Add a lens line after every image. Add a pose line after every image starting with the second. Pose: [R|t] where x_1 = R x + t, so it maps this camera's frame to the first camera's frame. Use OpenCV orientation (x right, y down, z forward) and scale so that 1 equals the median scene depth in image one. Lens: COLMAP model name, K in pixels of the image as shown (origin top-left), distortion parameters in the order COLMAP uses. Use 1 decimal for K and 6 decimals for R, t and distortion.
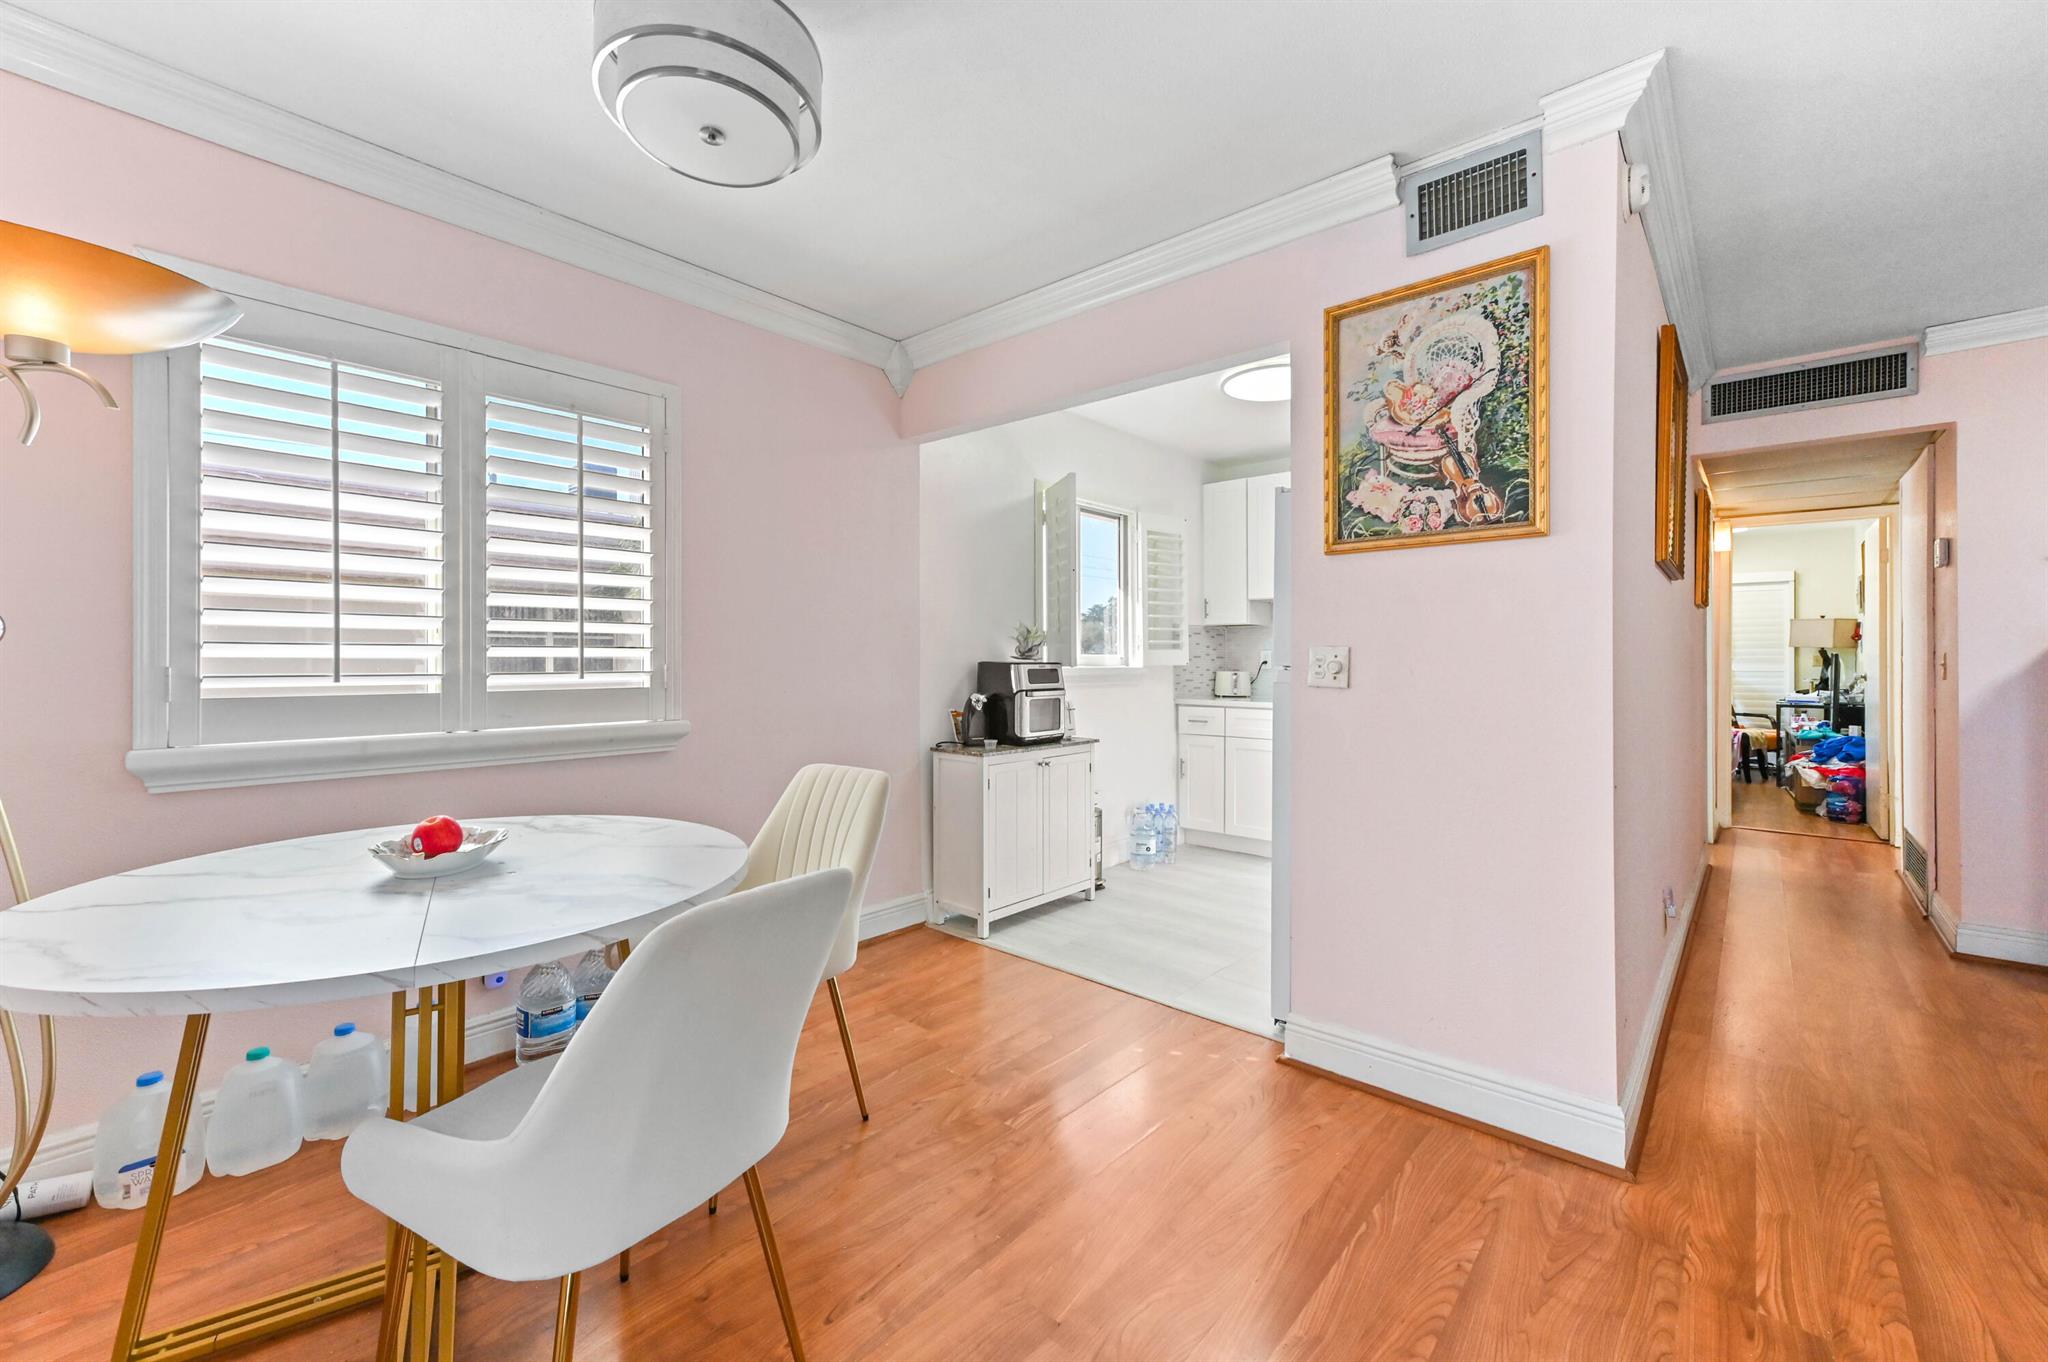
lens RADIAL K [[825.1, 0, 1061.0], [0, 825.1, 655.5], [0, 0, 1]] dist [0.001247, 0.001067]
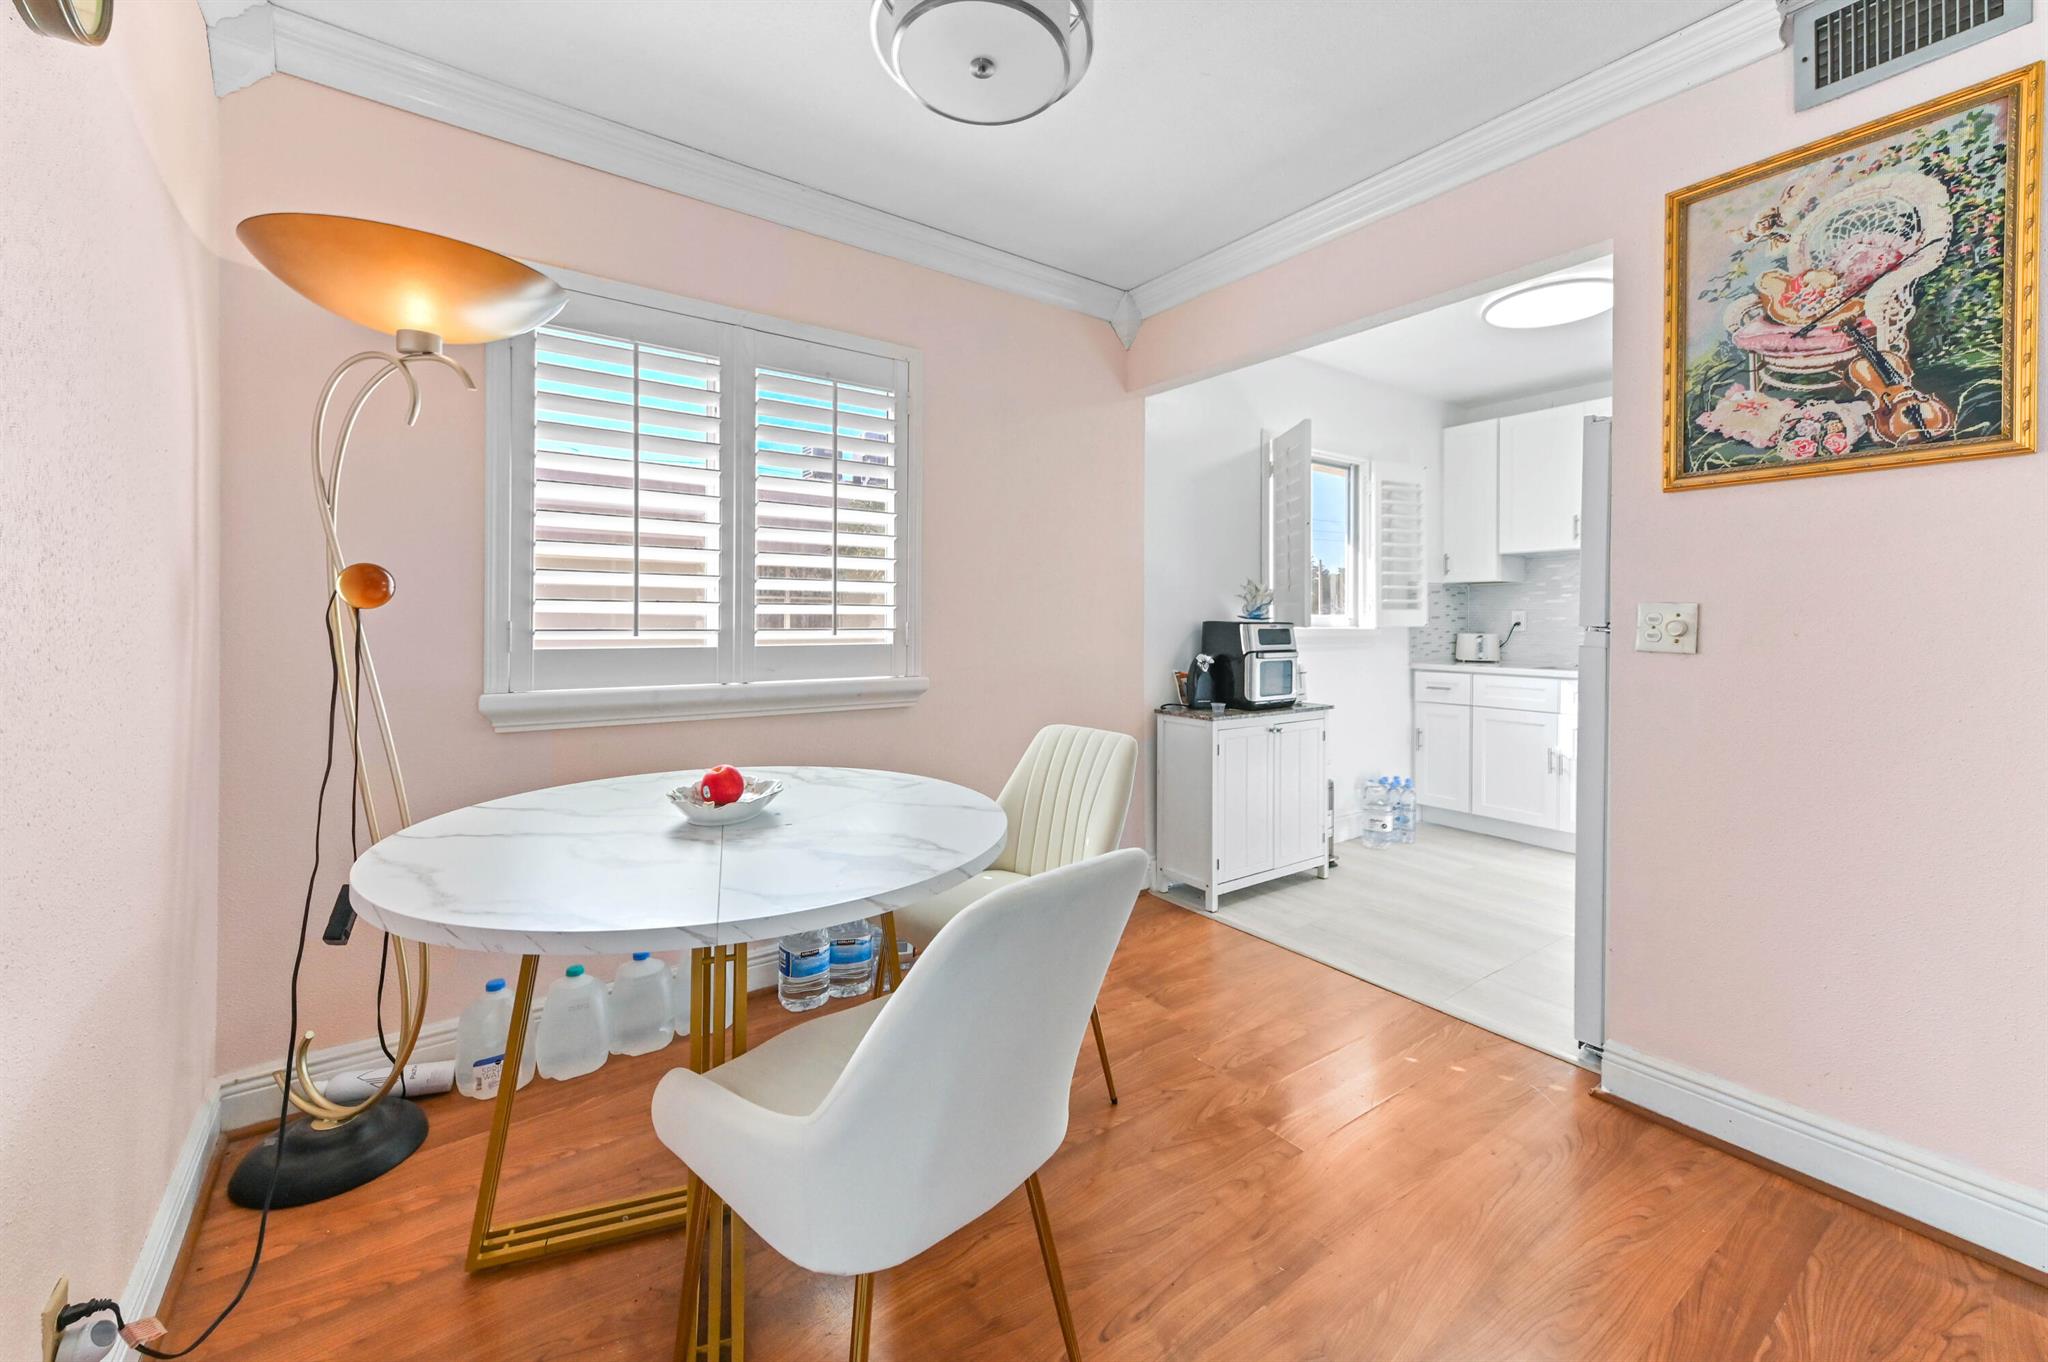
lens RADIAL K [[815.7, 0, 1067.1], [0, 815.7, 614.4], [0, 0, 1]] dist [-0.000049, 0.000509]
pose [[0.975672, 0.002355, -0.219221, -0.089271], [-0.003030, 0.999992, -0.002739, 0.005024], [0.219213, 0.003337, 0.975671, 0.077056]]
